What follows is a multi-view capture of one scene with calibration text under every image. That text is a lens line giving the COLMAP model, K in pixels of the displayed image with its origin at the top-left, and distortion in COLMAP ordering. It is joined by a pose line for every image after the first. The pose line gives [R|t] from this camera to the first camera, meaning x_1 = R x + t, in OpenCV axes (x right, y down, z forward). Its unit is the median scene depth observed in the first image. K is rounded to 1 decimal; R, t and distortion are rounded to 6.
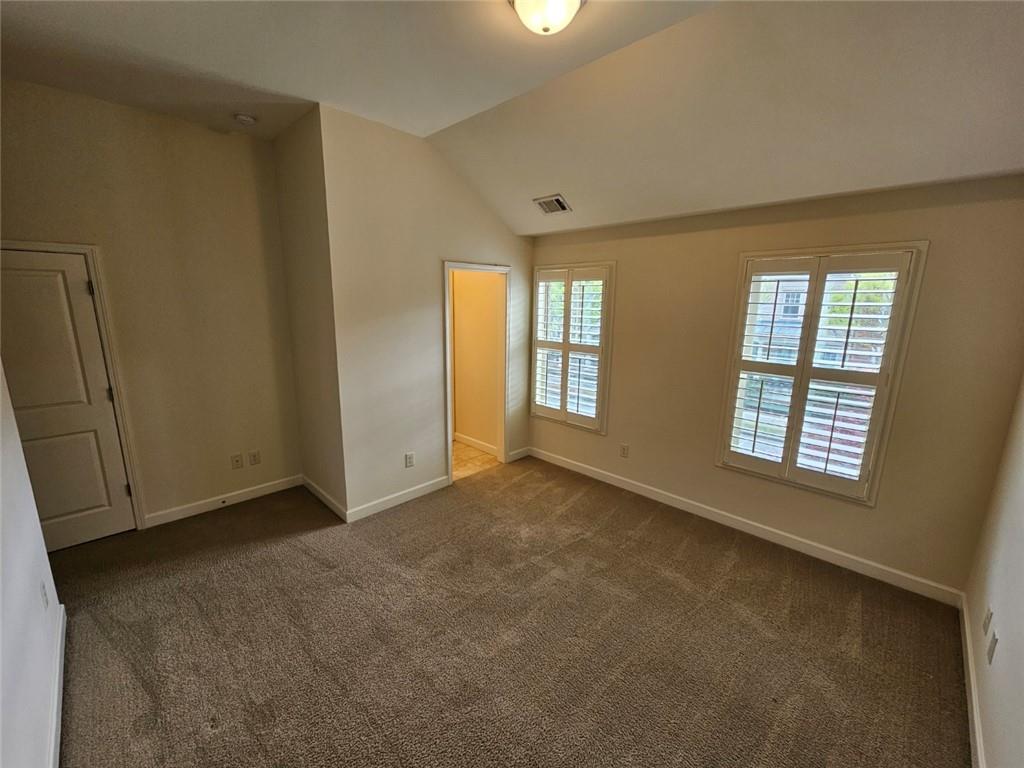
lens RADIAL K [[419.1, 0, 514.4], [0, 419.1, 386.7], [0, 0, 1]] dist [-0.001045, 0.000186]
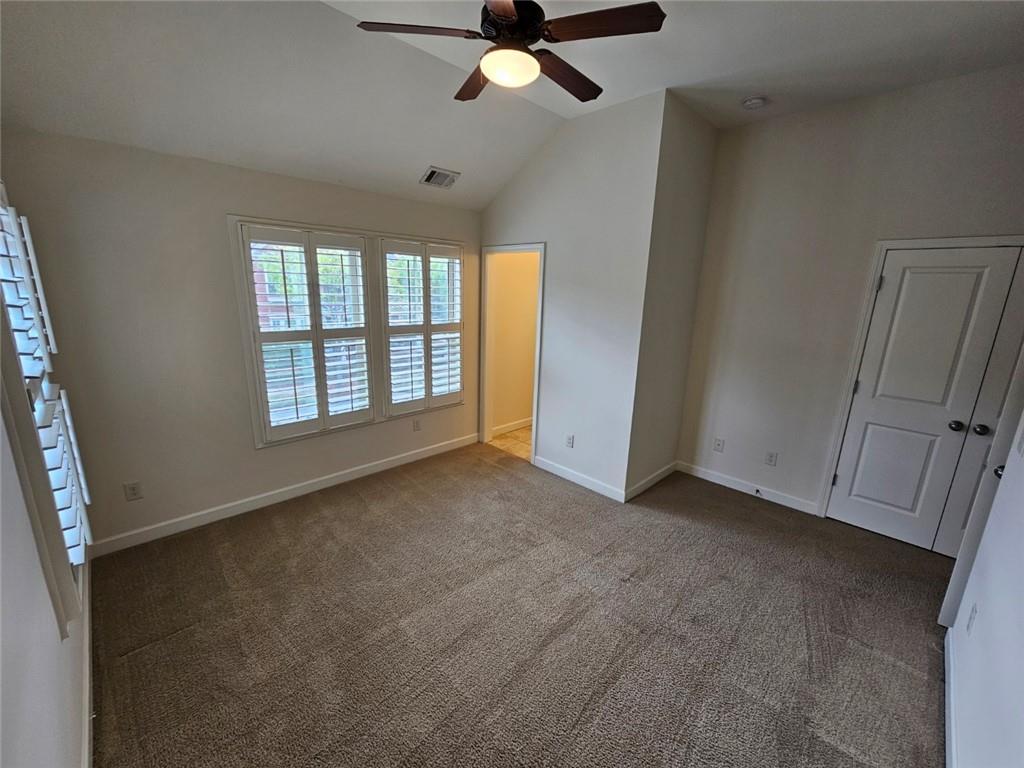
lens RADIAL K [[419.1, 0, 515.4], [0, 419.1, 384.1], [0, 0, 1]] dist [-0.001045, 0.000186]
pose [[0.002508, -0.248249, 0.968693, -0.648490], [0.165580, 0.955428, 0.244421, -0.138736], [-0.986193, 0.159783, 0.043501, 0.637795]]
